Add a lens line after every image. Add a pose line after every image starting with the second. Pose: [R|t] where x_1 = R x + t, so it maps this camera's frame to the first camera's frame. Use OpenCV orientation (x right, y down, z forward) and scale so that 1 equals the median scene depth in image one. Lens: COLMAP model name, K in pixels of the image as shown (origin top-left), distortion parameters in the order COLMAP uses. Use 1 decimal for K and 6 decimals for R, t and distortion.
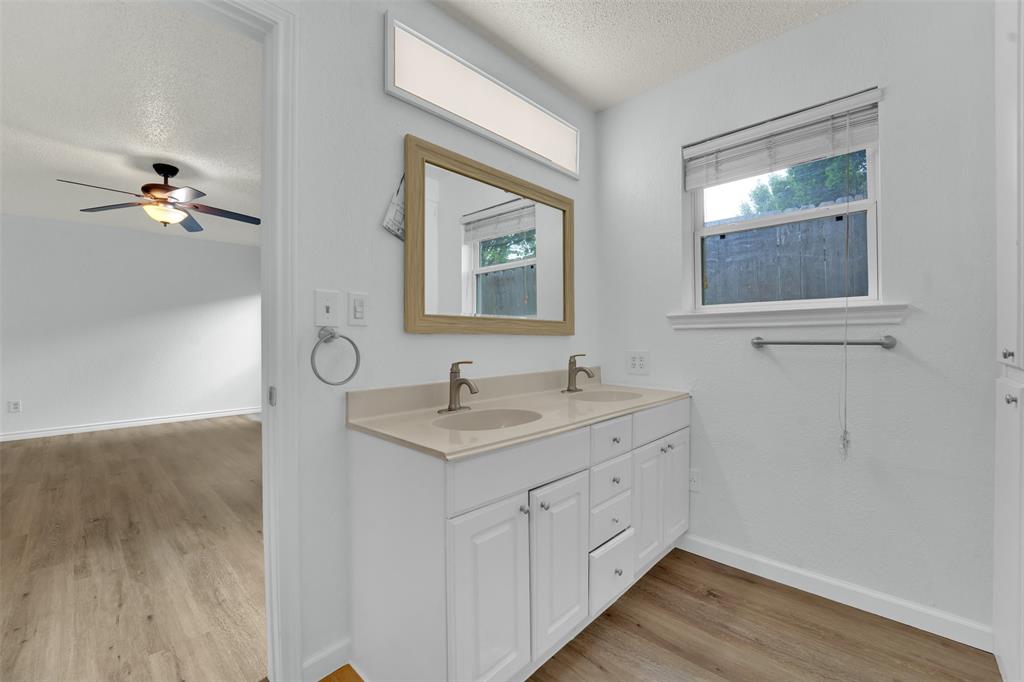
lens RADIAL K [[419.9, 0, 512.0], [0, 419.9, 341.0], [0, 0, 1]] dist [-0.018608, 0.000403]
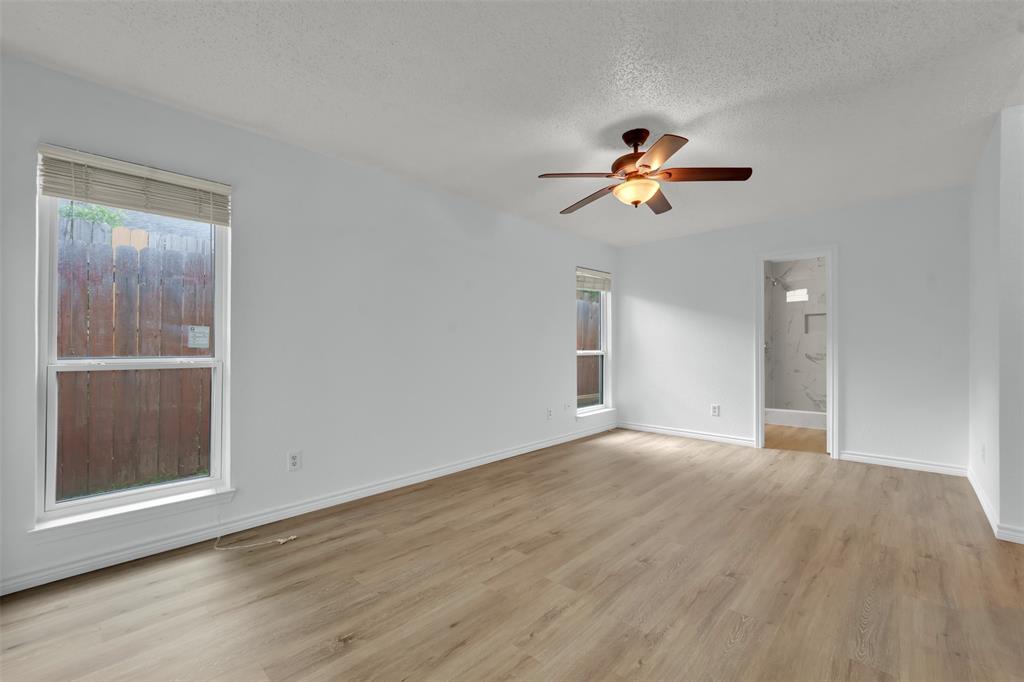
lens RADIAL K [[419.9, 0, 512.0], [0, 419.9, 341.0], [0, 0, 1]] dist [-0.018608, 0.000403]
pose [[0.010911, 0.015129, 0.999826, -2.232378], [0.006958, 0.999860, -0.015205, -0.008121], [-0.999916, 0.007123, 0.010805, 1.666014]]
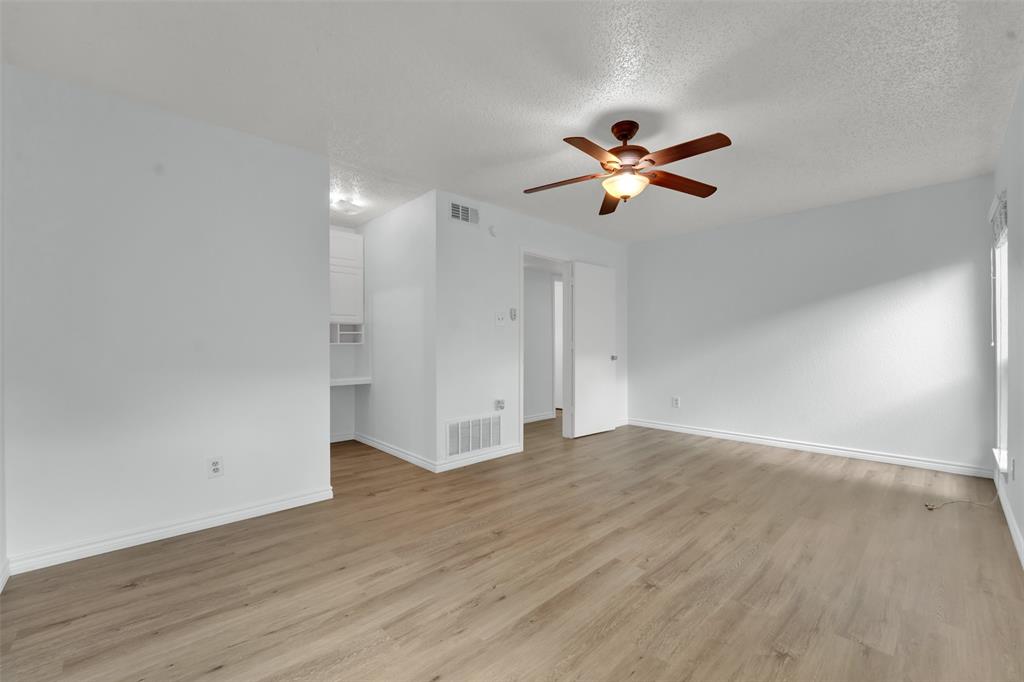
lens RADIAL K [[419.9, 0, 512.0], [0, 419.9, 341.0], [0, 0, 1]] dist [-0.018608, 0.000403]
pose [[-0.068003, -0.003486, -0.997679, -0.036962], [-0.000466, 0.999994, -0.003463, -0.010228], [0.997685, 0.000229, -0.068004, 1.137061]]
